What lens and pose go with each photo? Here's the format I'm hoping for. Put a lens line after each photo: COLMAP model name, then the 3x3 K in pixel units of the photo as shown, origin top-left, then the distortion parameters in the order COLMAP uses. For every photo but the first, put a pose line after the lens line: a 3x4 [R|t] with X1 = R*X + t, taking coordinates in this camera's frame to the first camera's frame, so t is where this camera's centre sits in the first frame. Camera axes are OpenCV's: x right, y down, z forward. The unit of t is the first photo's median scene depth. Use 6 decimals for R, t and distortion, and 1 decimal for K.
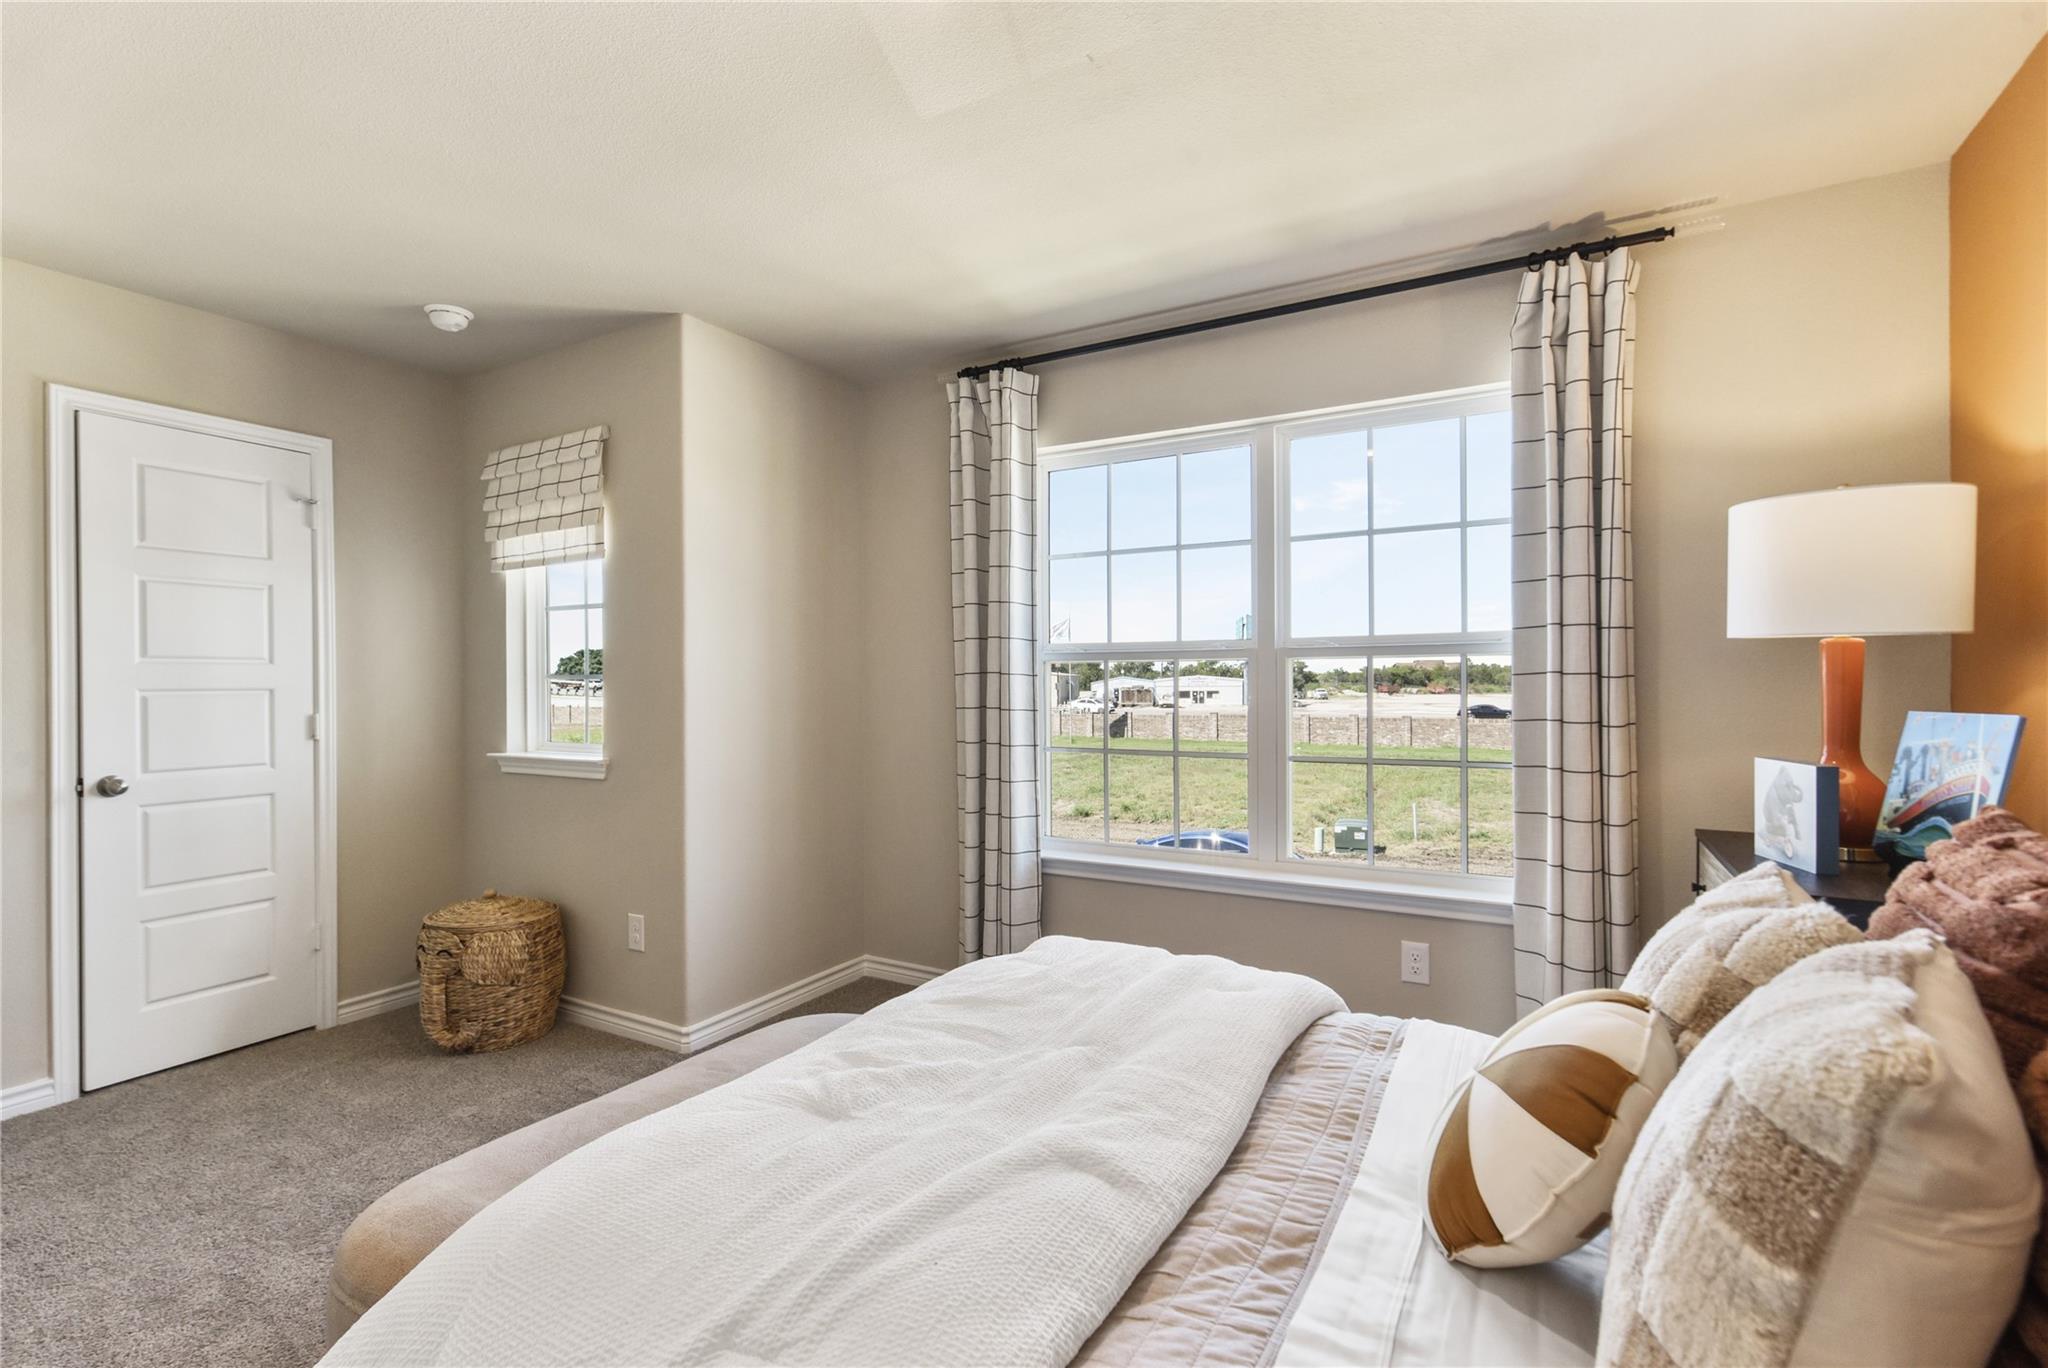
lens RADIAL K [[952.5, 0, 1024.0], [0, 952.5, 684.0], [0, 0, 1]] dist [0.001801, 0.000147]
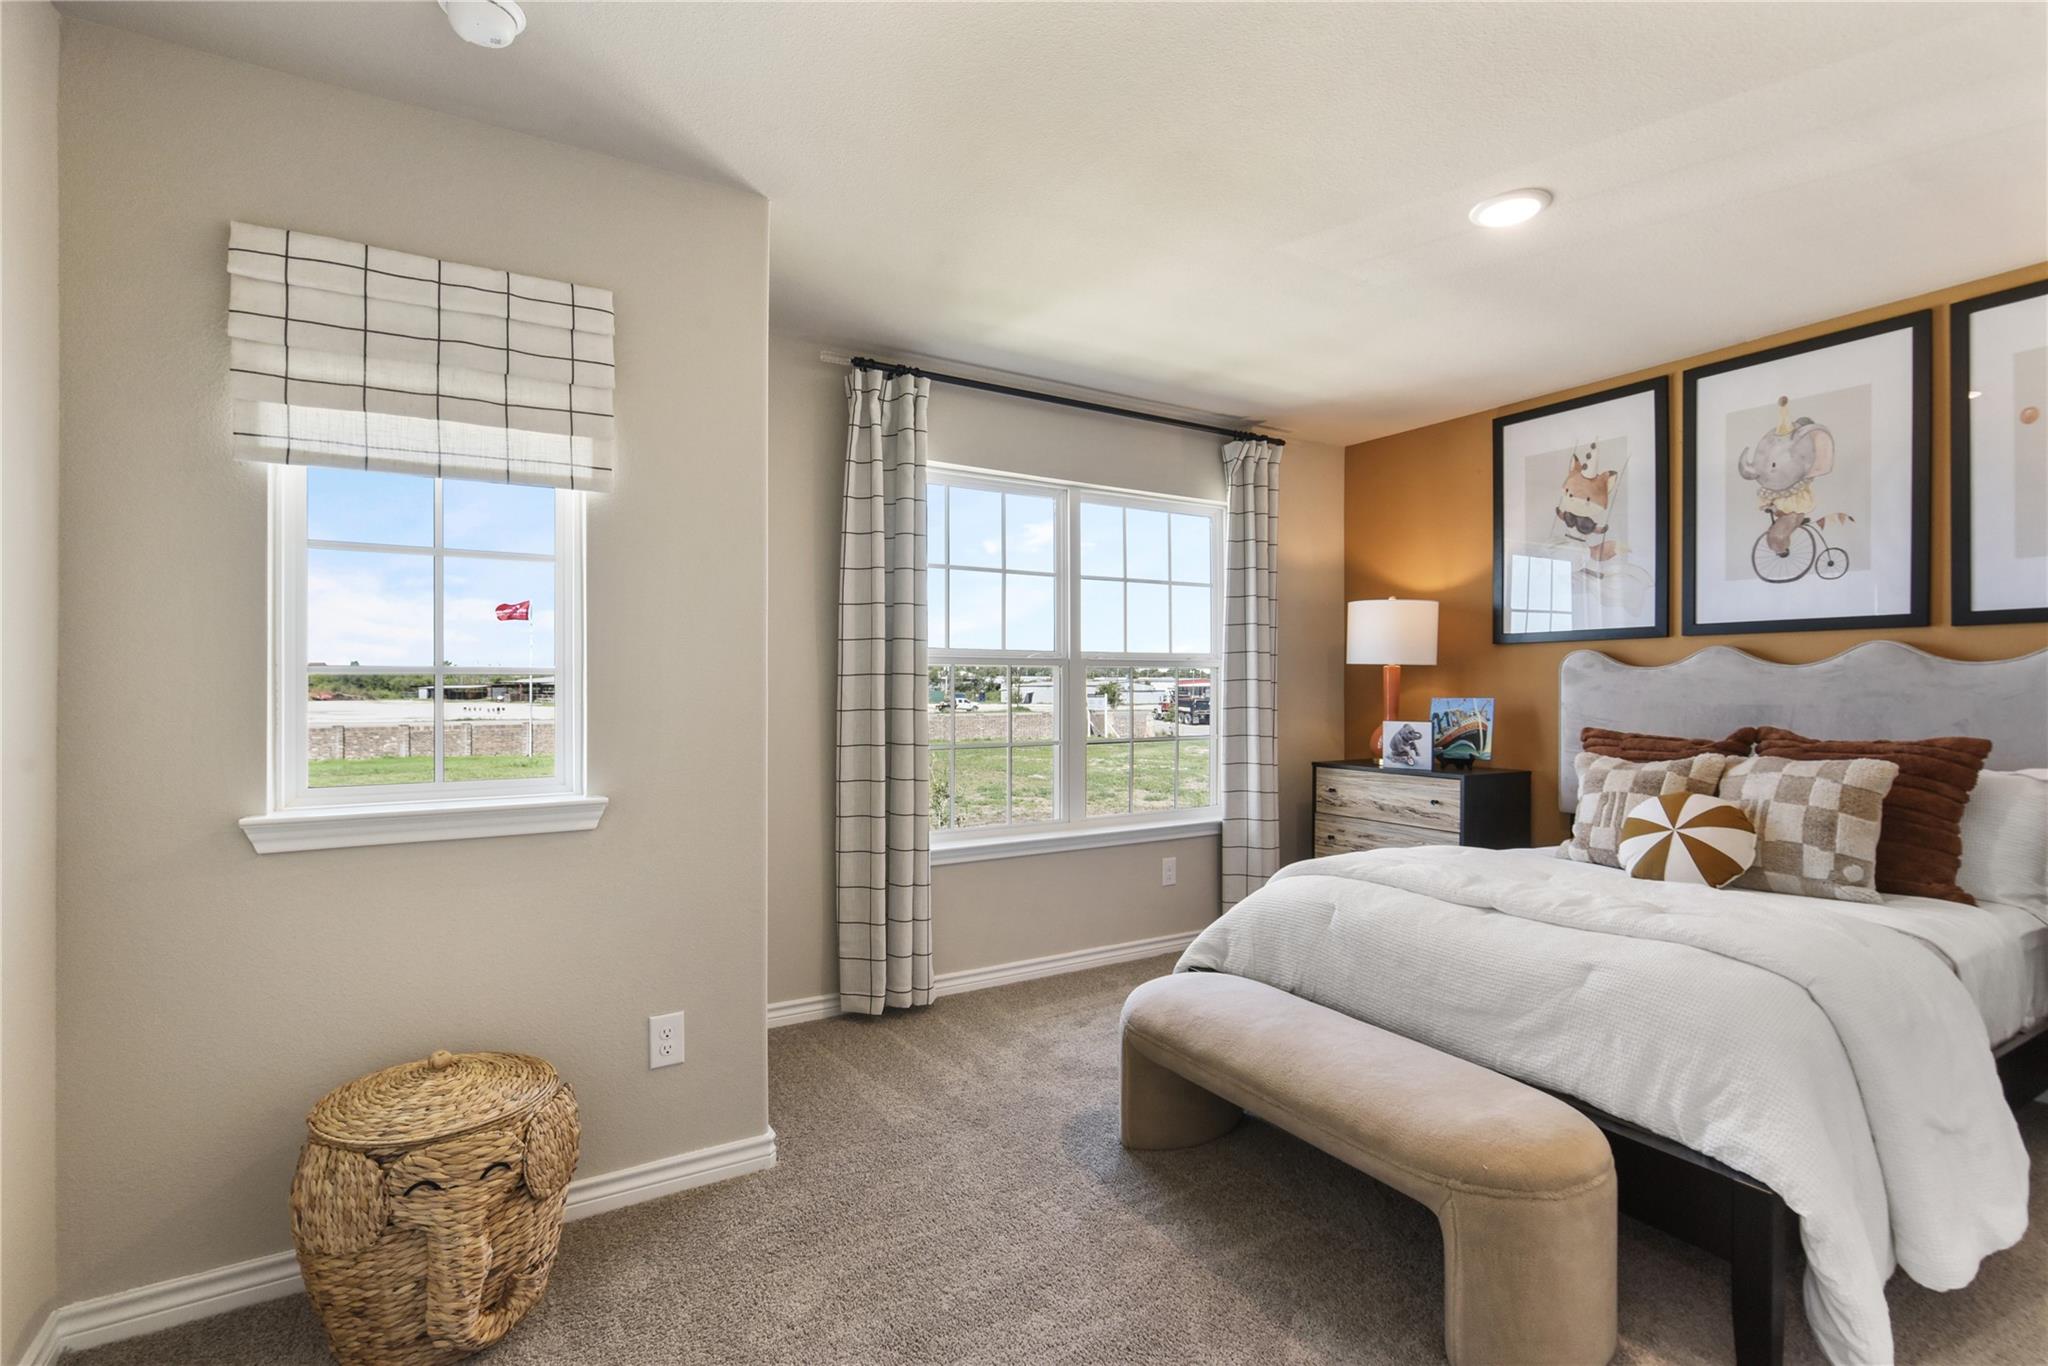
lens RADIAL K [[940.6, 0, 1009.4], [0, 940.6, 684.1], [0, 0, 1]] dist [0.000659, 0.000181]
pose [[0.476445, 0.005149, 0.879189, -0.902718], [-0.000101, 0.999983, -0.005802, 0.004703], [-0.879204, 0.002675, 0.476438, 0.456714]]
